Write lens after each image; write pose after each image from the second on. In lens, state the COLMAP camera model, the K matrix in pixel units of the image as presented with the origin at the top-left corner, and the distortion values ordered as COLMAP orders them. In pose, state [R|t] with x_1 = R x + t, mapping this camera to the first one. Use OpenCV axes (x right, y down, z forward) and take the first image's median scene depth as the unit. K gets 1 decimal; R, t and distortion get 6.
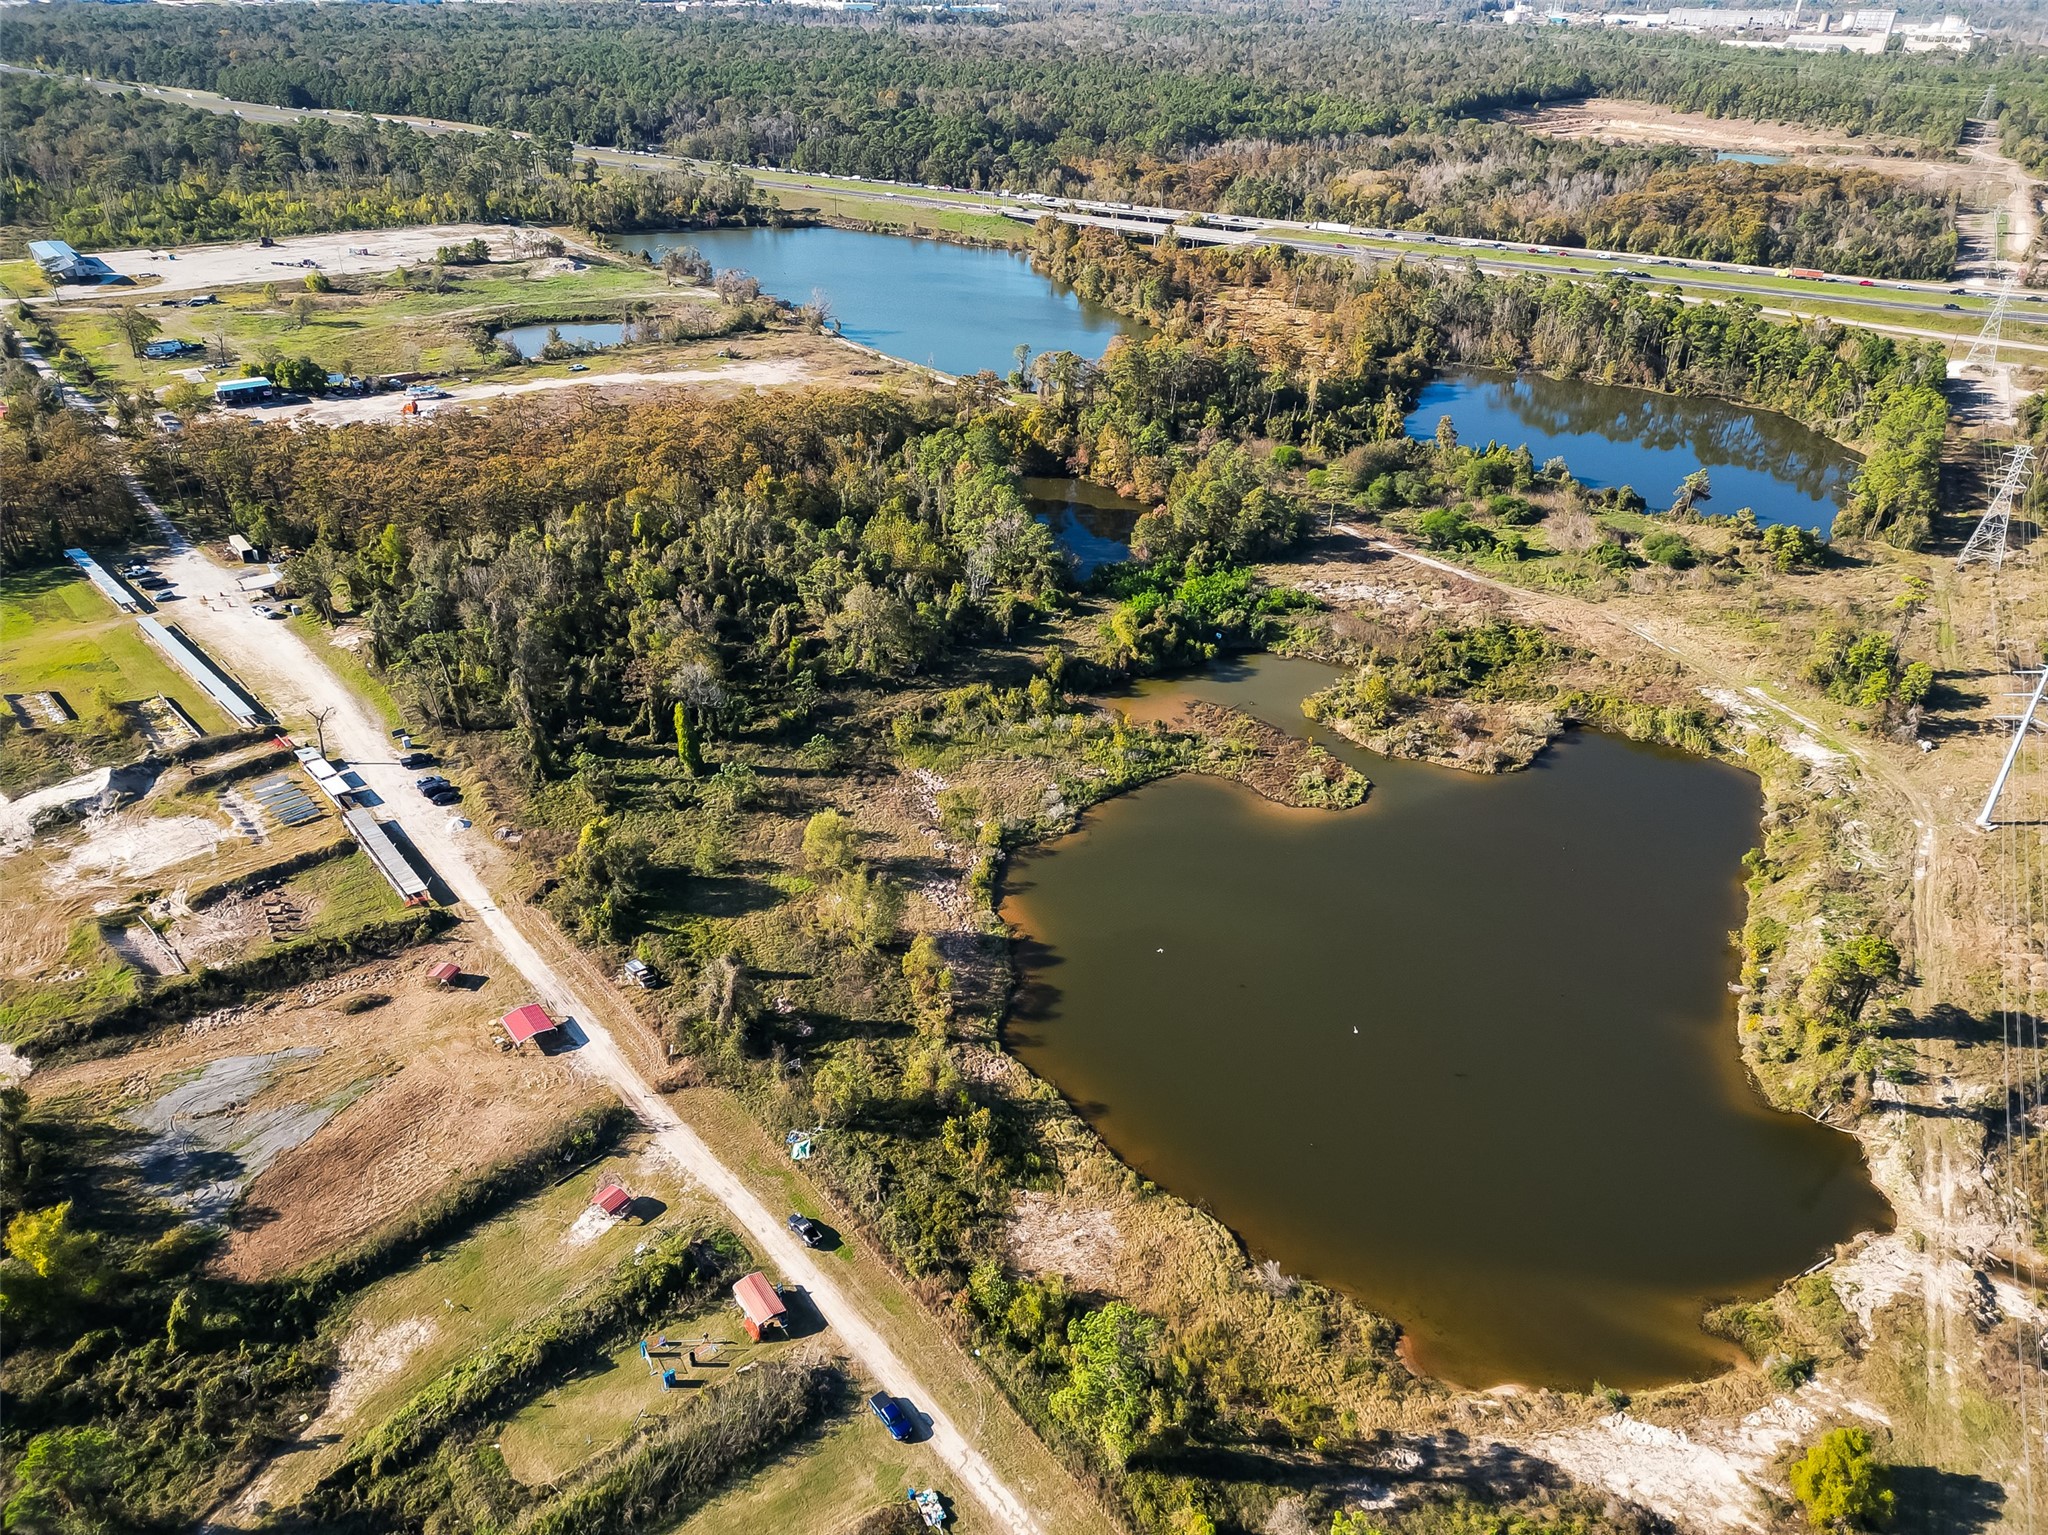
lens RADIAL K [[1390.0, 0, 1025.7], [0, 1390.0, 815.2], [0, 0, 1]] dist [0.072266, -0.062500]
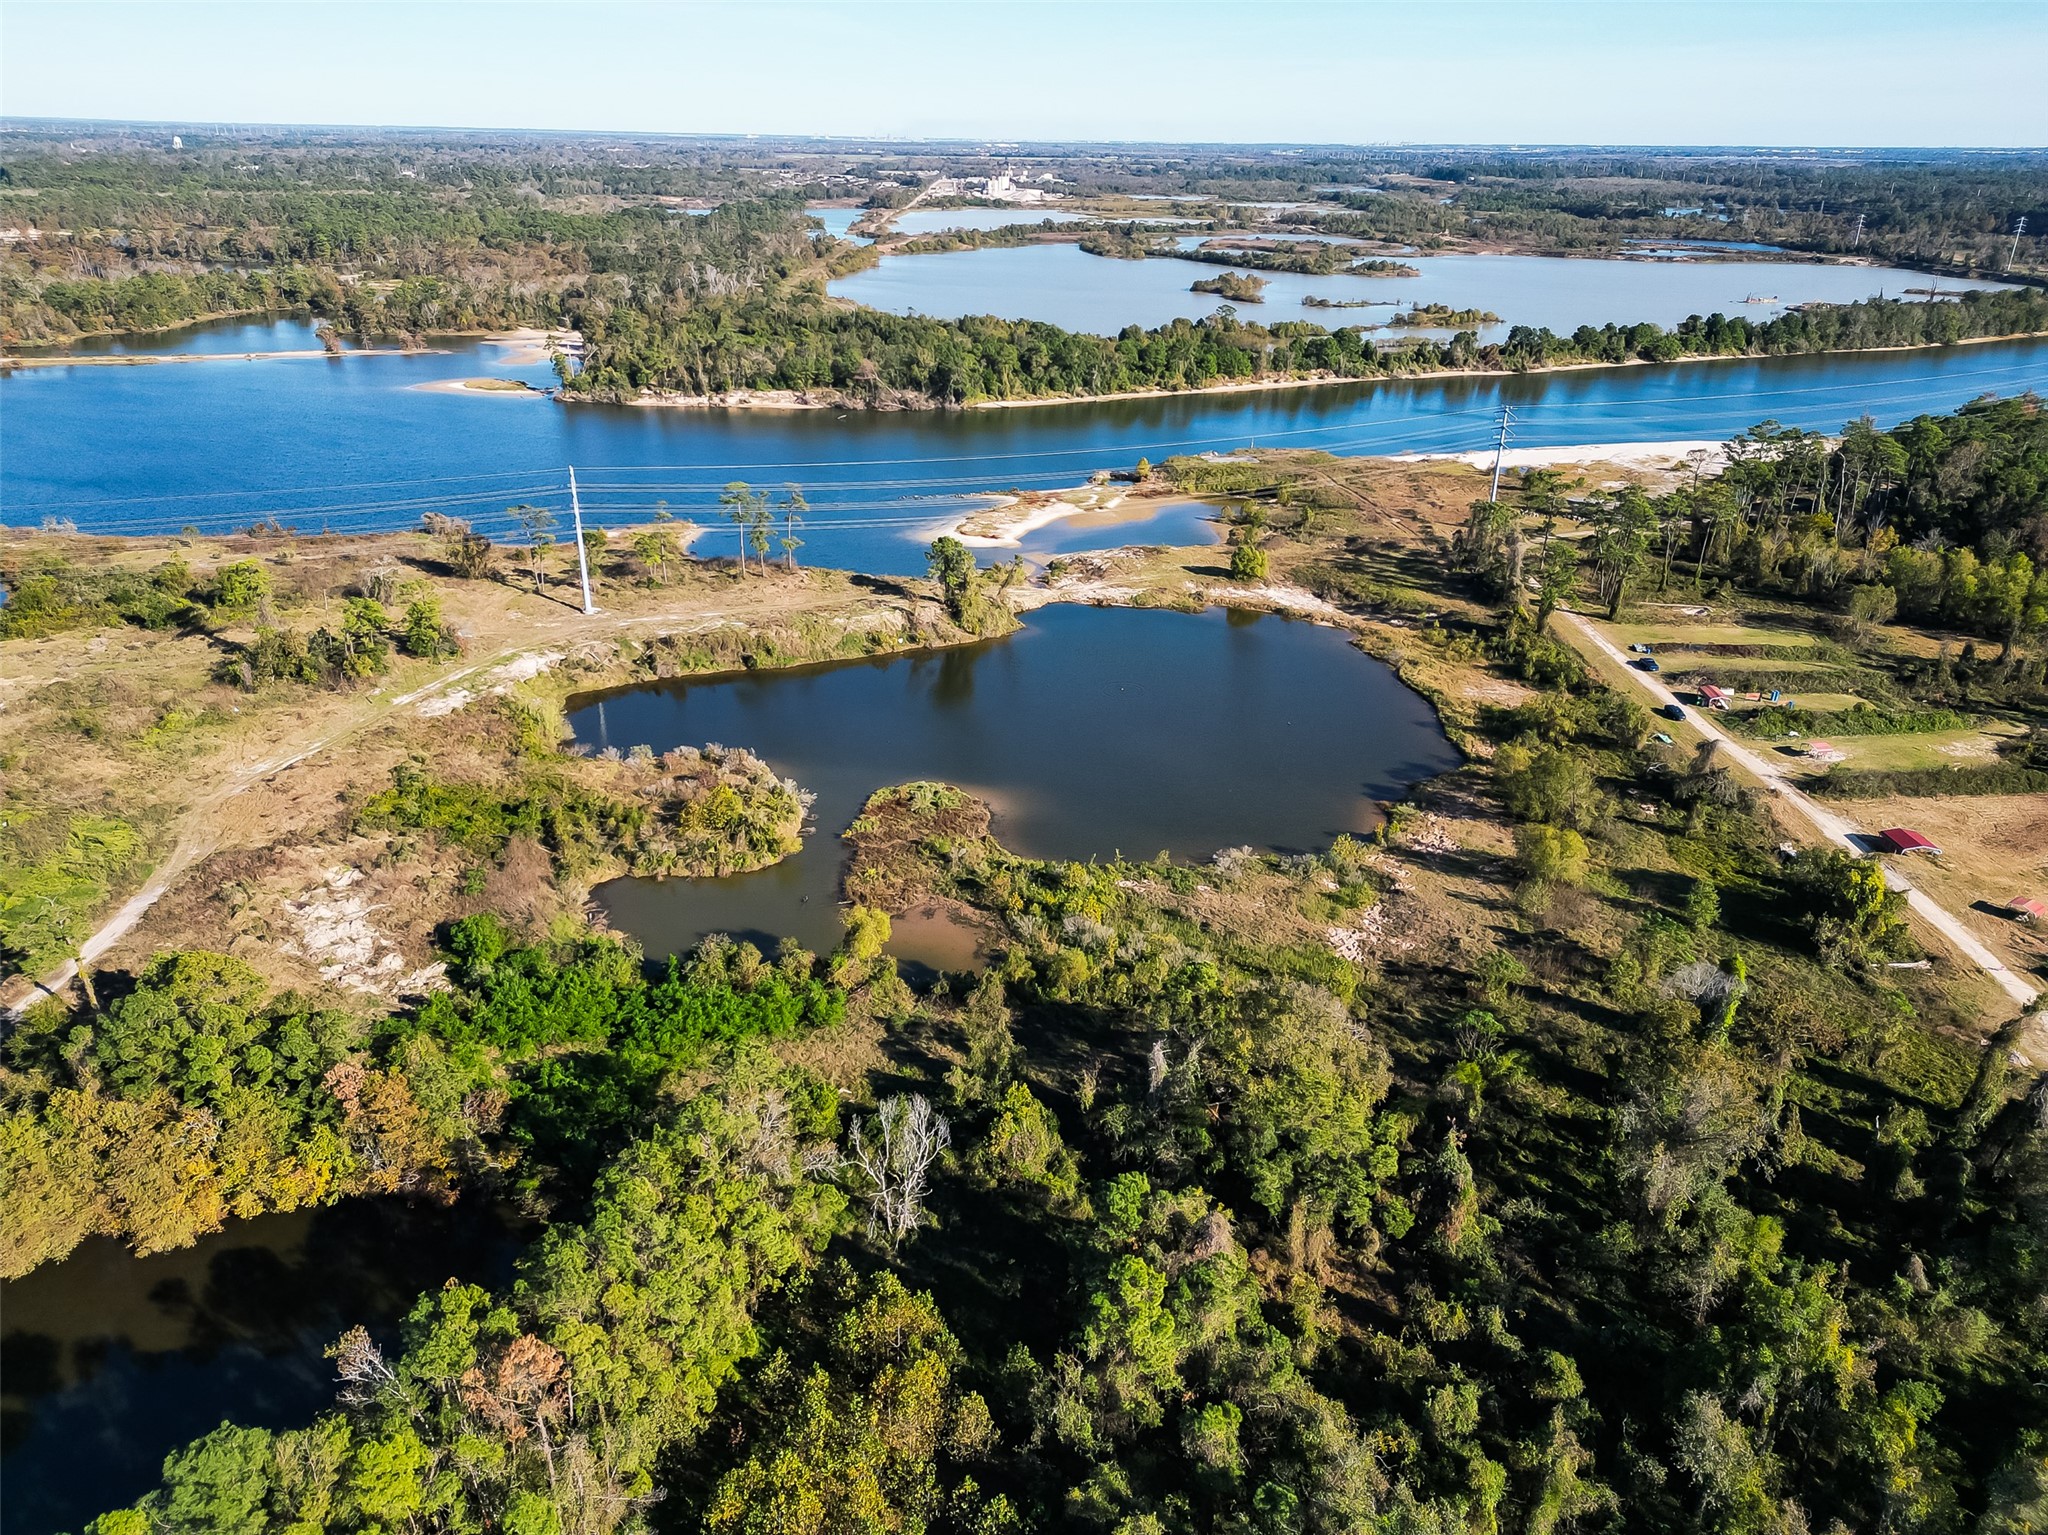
lens RADIAL K [[1420.2, 0, 1024.3], [0, 1420.2, 775.3], [0, 0, 1]] dist [0.072418, -0.061050]
pose [[-0.772573, -0.289131, 0.565273, -0.234233], [0.312475, 0.601874, 0.734920, -0.470227], [-0.552712, 0.744413, -0.374646, 0.924006]]
